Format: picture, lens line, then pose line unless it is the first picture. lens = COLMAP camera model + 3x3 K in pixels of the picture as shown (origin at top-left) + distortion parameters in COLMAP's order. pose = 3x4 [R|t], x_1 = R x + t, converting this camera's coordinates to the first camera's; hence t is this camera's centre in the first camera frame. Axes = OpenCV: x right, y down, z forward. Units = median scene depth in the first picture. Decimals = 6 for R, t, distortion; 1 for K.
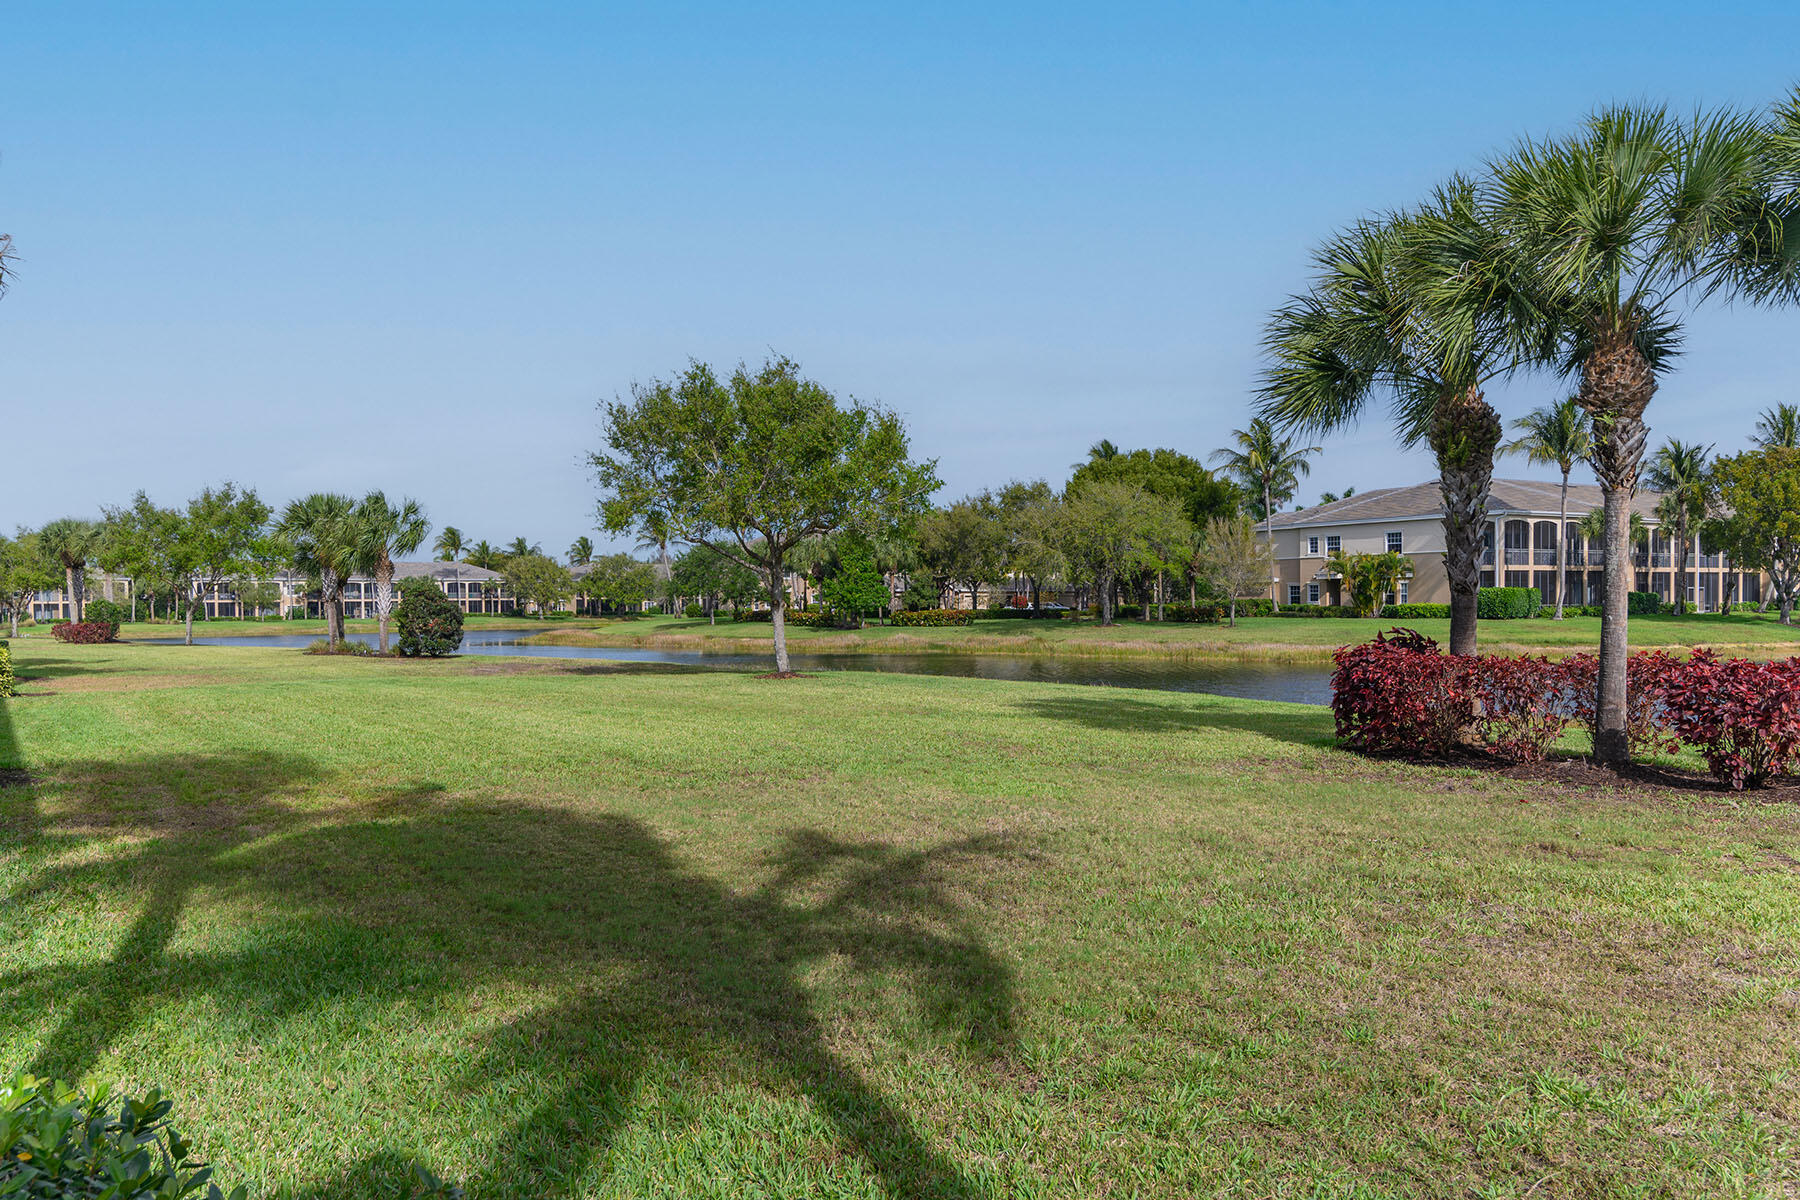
lens RADIAL K [[1365.3, 0, 878.8], [0, 1365.3, 644.3], [0, 0, 1]] dist [-0.001408, -0.009814]
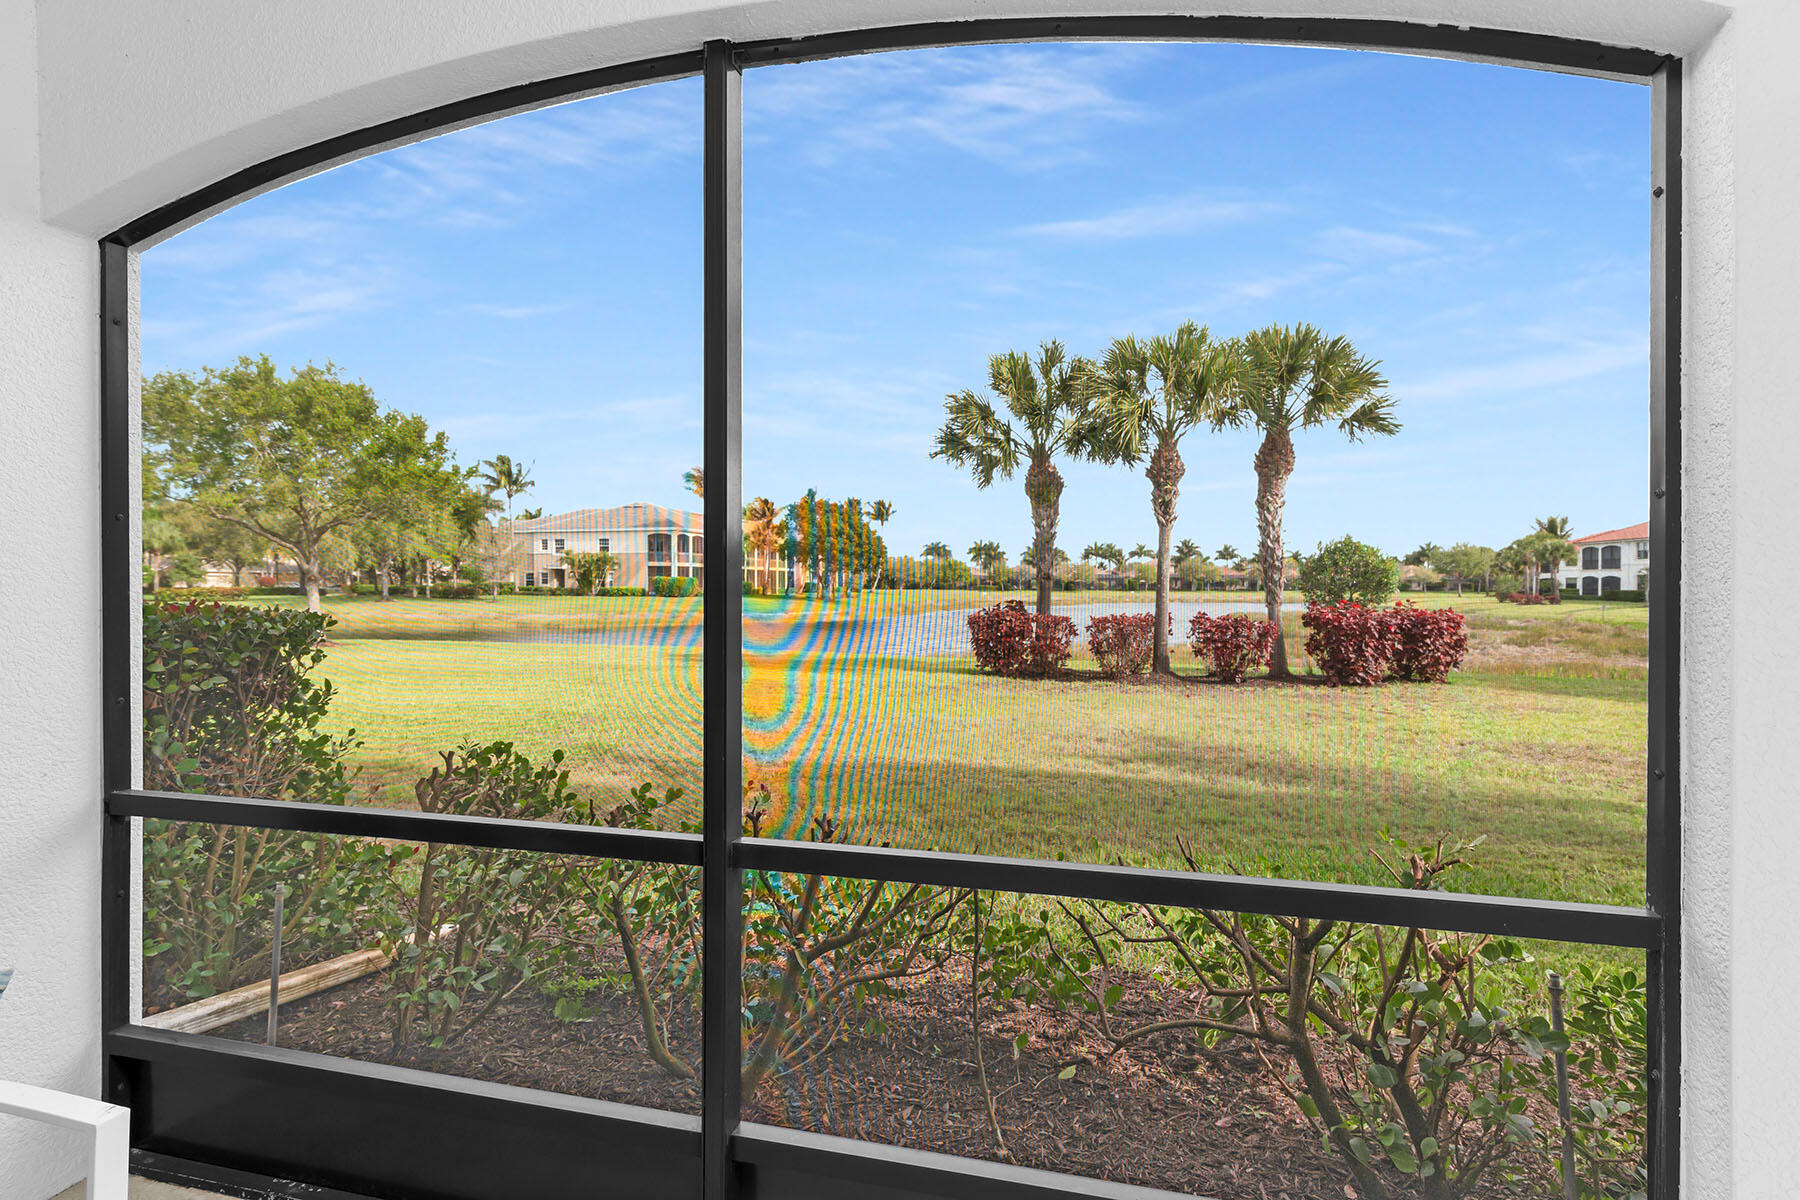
lens RADIAL K [[935.1, 0, 891.8], [0, 935.1, 593.0], [0, 0, 1]] dist [0.011250, -0.003391]
pose [[0.733740, 0.006844, 0.679396, -0.102066], [0.009050, 0.999762, -0.019844, 0.000263], [-0.679370, 0.020709, 0.733503, 0.053840]]
